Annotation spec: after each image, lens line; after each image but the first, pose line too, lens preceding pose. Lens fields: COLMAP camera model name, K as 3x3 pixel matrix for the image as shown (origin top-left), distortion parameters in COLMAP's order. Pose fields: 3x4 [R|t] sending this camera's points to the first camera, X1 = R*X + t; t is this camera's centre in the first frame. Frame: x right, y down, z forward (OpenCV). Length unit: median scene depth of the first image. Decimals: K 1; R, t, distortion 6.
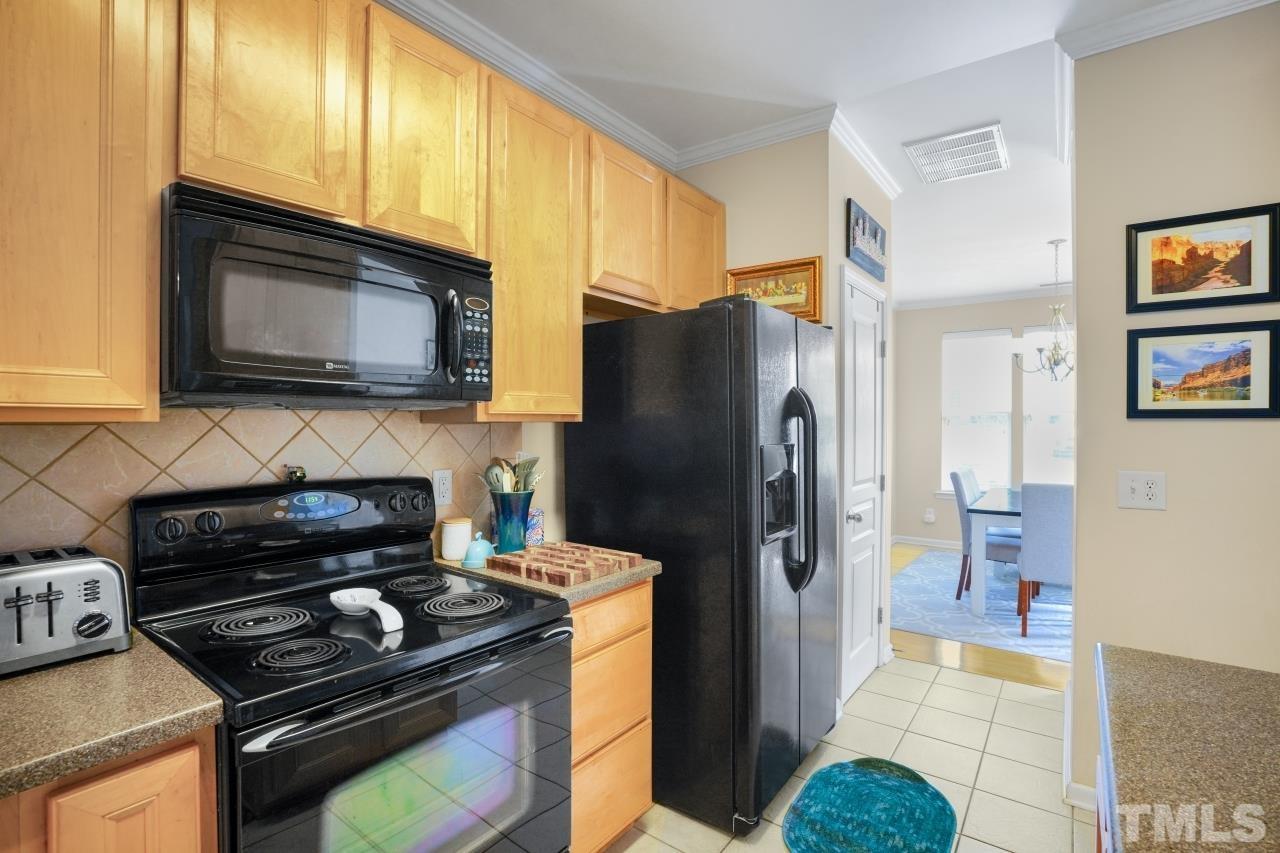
lens RADIAL K [[595.2, 0, 633.9], [0, 595.2, 432.8], [0, 0, 1]] dist [-0.067797, 0.028580]
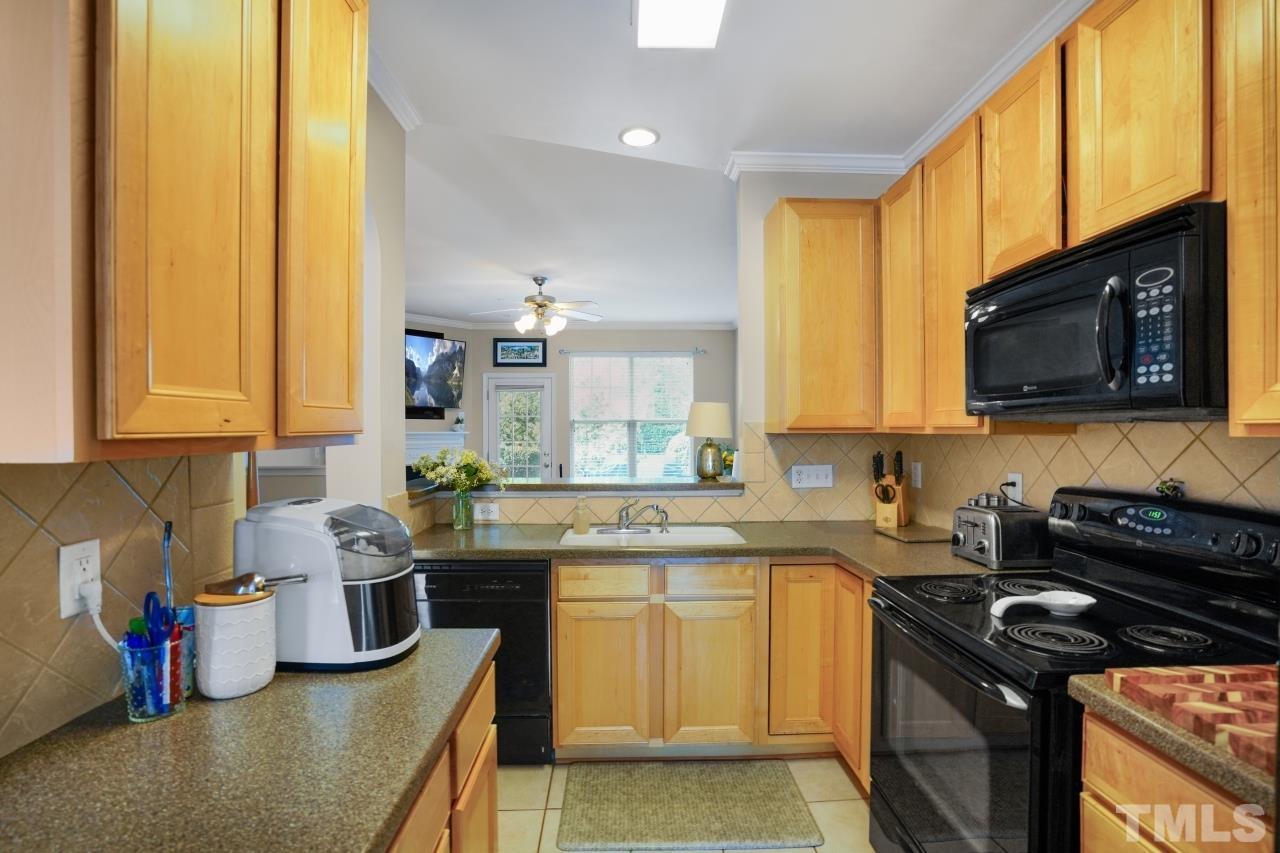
lens RADIAL K [[608.7, 0, 638.7], [0, 608.7, 432.8], [0, 0, 1]] dist [-0.049807, 0.023920]
pose [[-0.777341, 0.005278, -0.629057, 0.705214], [-0.007641, 0.999812, 0.017831, -0.031617], [0.629033, 0.018667, -0.777154, 1.173118]]
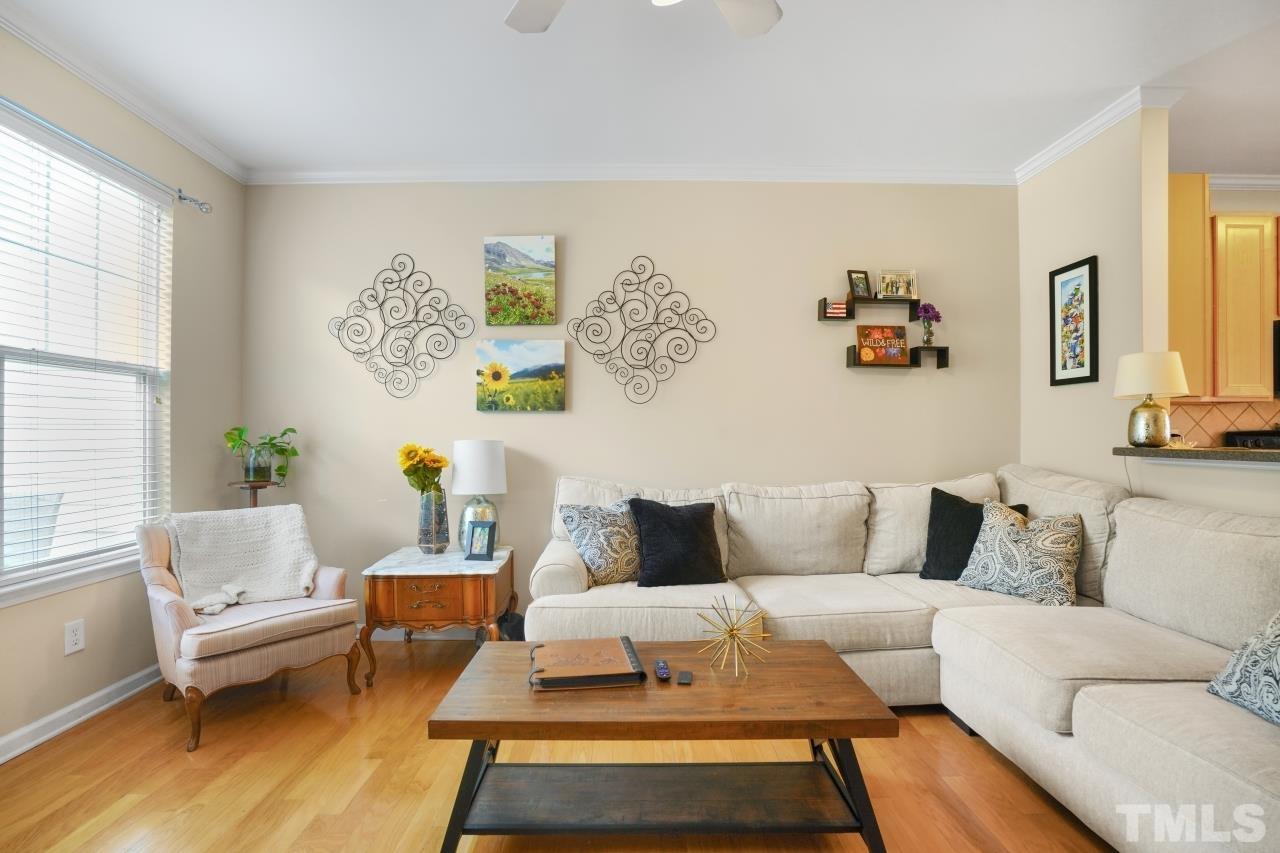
lens RADIAL K [[595.2, 0, 633.9], [0, 595.2, 432.8], [0, 0, 1]] dist [-0.067797, 0.028580]
pose [[0.614741, -0.003128, -0.788723, -0.372062], [-0.013383, 0.999807, -0.014396, 0.150081], [0.788615, 0.019405, 0.614581, -2.249575]]
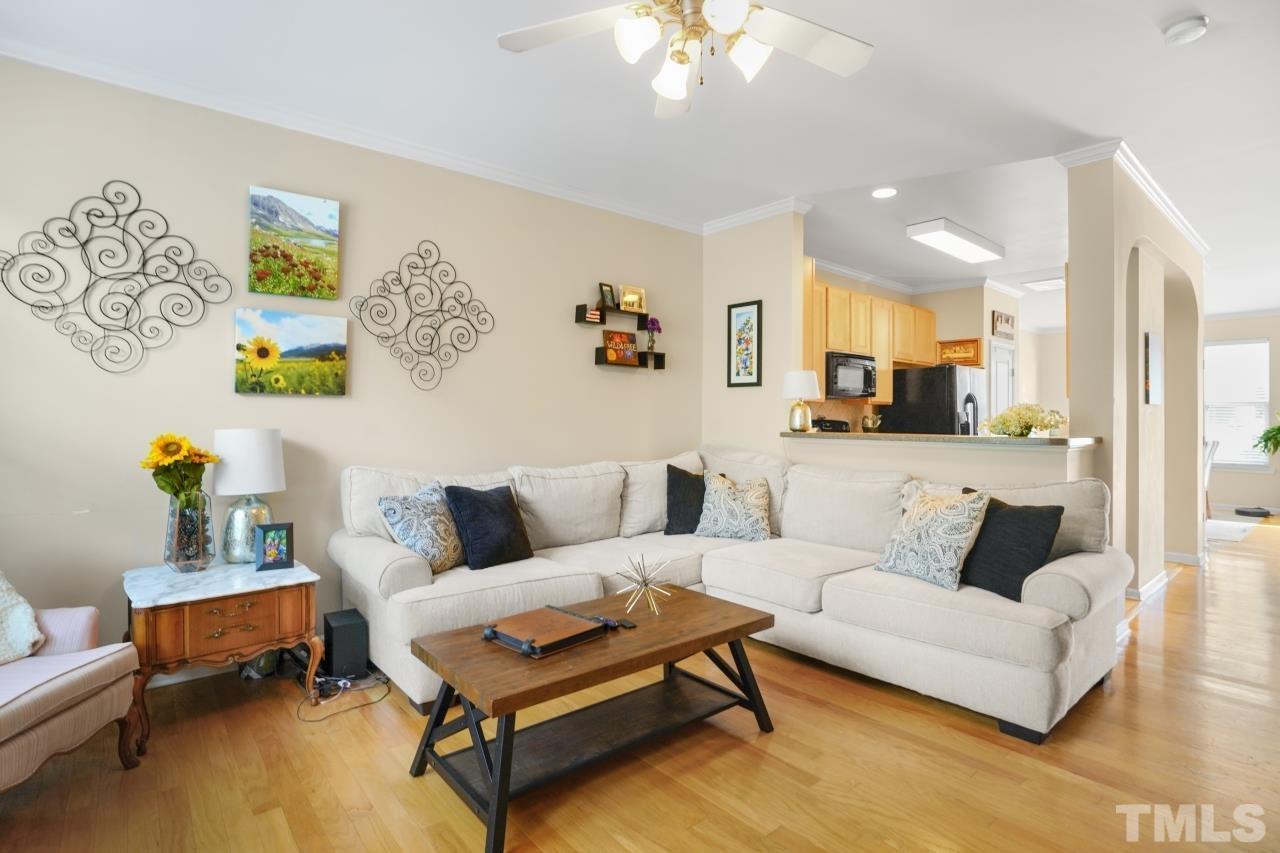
lens RADIAL K [[622.9, 0, 626.3], [0, 622.9, 410.2], [0, 0, 1]] dist [-0.065088, 0.029638]
pose [[0.972821, 0.004463, -0.231516, -0.835776], [-0.010909, 0.999587, -0.026572, 0.135115], [0.231302, 0.028376, 0.972468, -2.872885]]
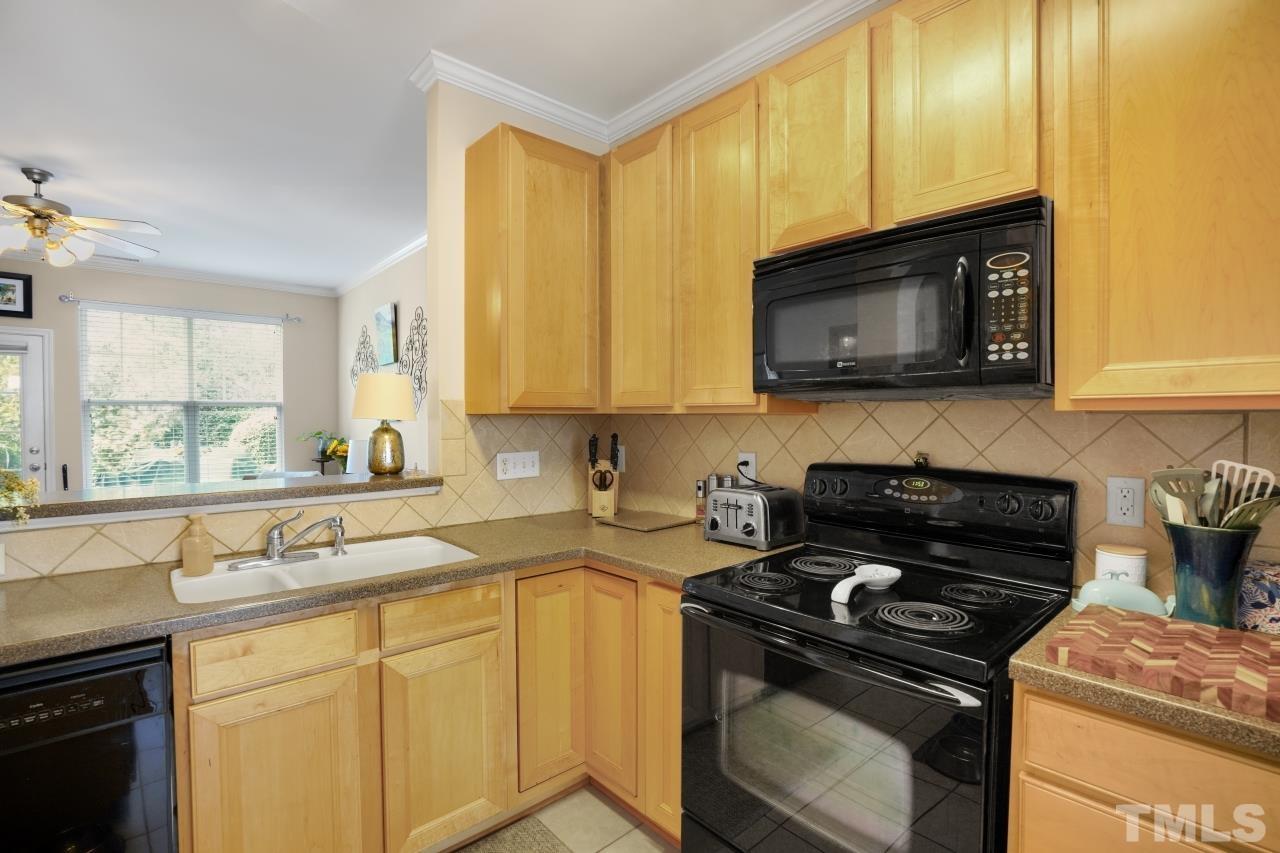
lens RADIAL K [[598.8, 0, 640.0], [0, 598.8, 426.5], [0, 0, 1]] dist [-0.059094, 0.023204]
pose [[-0.192993, 0.015698, -0.981075, 0.594578], [-0.015707, 0.999694, 0.019086, -0.004818], [0.981074, 0.019093, -0.192687, 0.673086]]
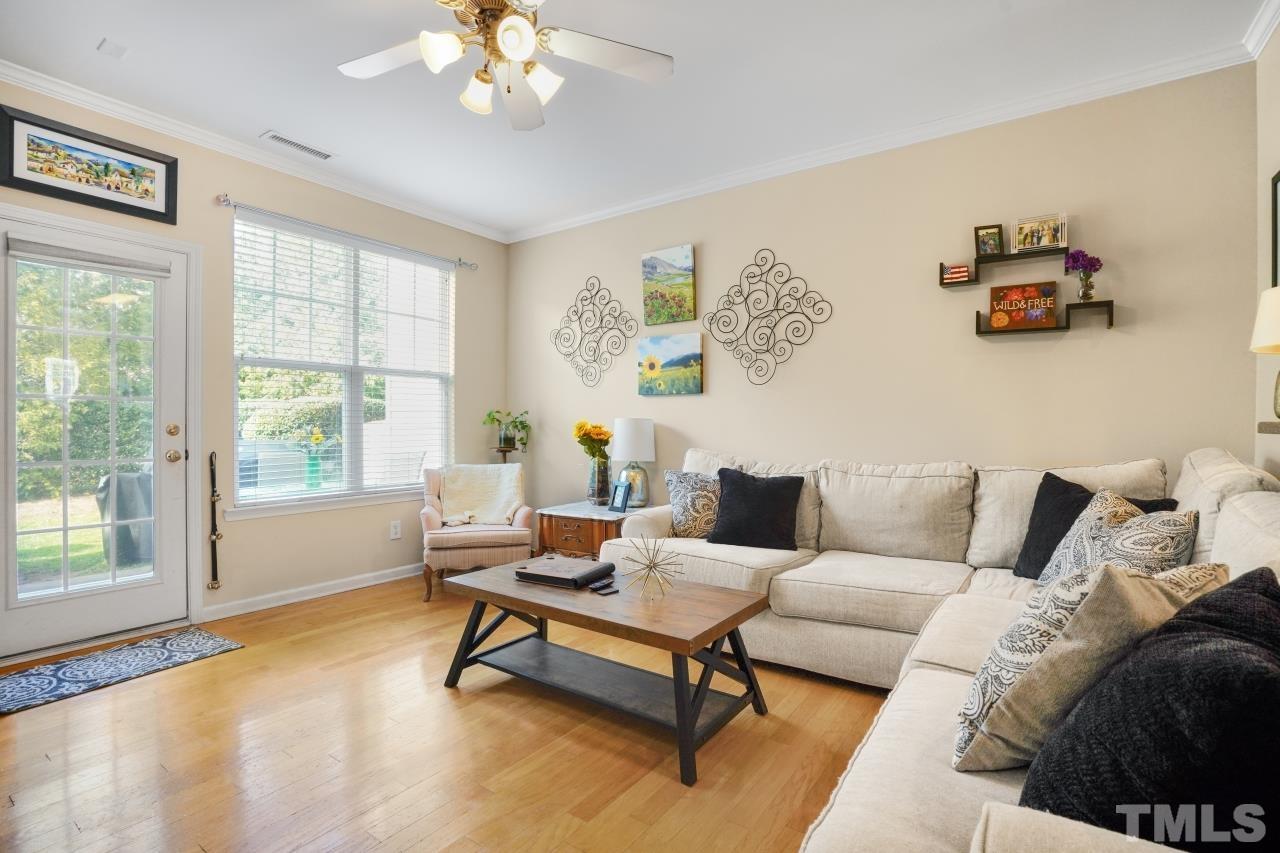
lens RADIAL K [[598.8, 0, 640.0], [0, 598.8, 426.5], [0, 0, 1]] dist [-0.059094, 0.023204]
pose [[0.041605, 0.005249, -0.999120, 0.269465], [-0.018577, 0.999817, 0.004479, 0.175718], [0.998961, 0.018375, 0.041695, -1.504154]]
